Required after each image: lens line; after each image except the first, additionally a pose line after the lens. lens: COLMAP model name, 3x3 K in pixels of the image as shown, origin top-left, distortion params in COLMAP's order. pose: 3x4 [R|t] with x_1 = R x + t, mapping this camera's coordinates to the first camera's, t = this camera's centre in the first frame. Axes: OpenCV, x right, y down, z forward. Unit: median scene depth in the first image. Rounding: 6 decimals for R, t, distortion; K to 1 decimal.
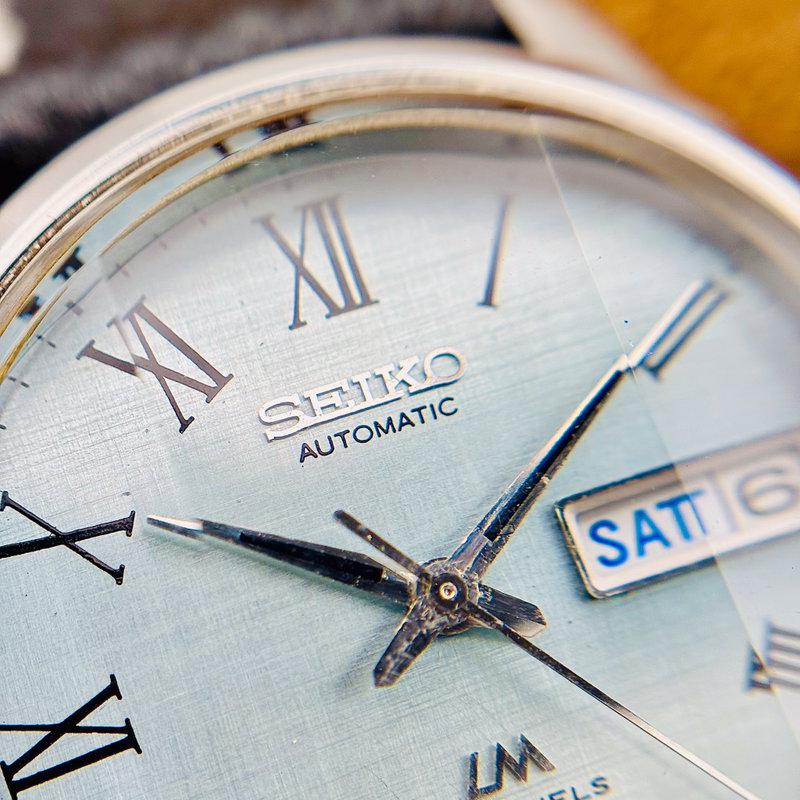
lens RADIAL K [[1665.1, 0, 352.9], [0, 1665.1, 437.9], [0, 0, 1]] dist [0.373014, 0.000000]
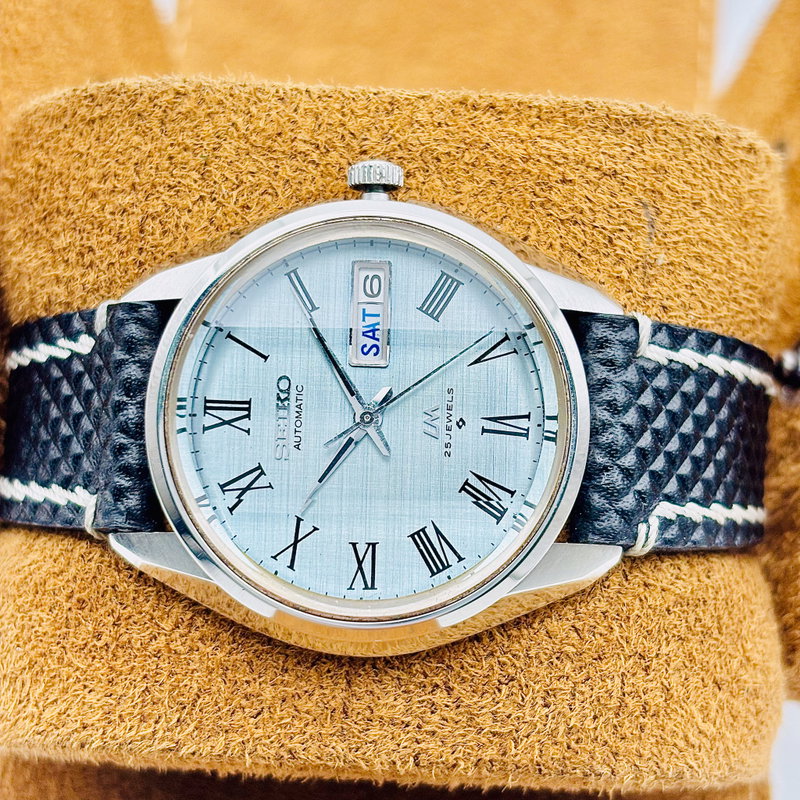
lens RADIAL K [[1665.1, 0, 391.8], [0, 1665.1, 393.9], [0, 0, 1]] dist [0.373014, 0.000000]
pose [[0.367601, -0.929868, -0.014673, 0.139657], [0.915362, 0.358990, 0.182315, -0.355836], [-0.164261, -0.080450, 0.983131, -1.562735]]
